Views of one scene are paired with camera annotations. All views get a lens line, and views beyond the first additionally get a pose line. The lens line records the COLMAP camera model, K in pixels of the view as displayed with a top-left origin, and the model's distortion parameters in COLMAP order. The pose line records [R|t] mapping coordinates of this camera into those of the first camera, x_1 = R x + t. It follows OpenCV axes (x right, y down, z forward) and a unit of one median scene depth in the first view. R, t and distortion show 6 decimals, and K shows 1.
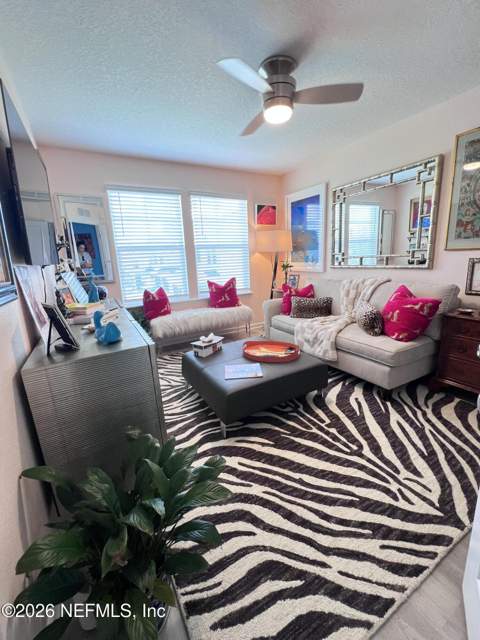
lens RADIAL K [[270.5, 0, 240.6], [0, 270.5, 318.0], [0, 0, 1]] dist [-0.002699, -0.000014]
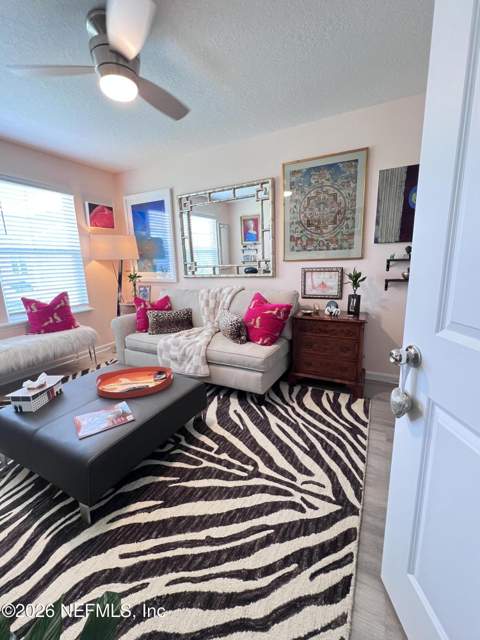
lens RADIAL K [[270.5, 0, 241.1], [0, 270.5, 317.8], [0, 0, 1]] dist [-0.002699, -0.000014]
pose [[0.836941, -0.095150, 0.538959, -0.046545], [0.113783, 0.993505, -0.001295, -0.031336], [-0.535335, 0.062408, 0.842331, 0.150095]]
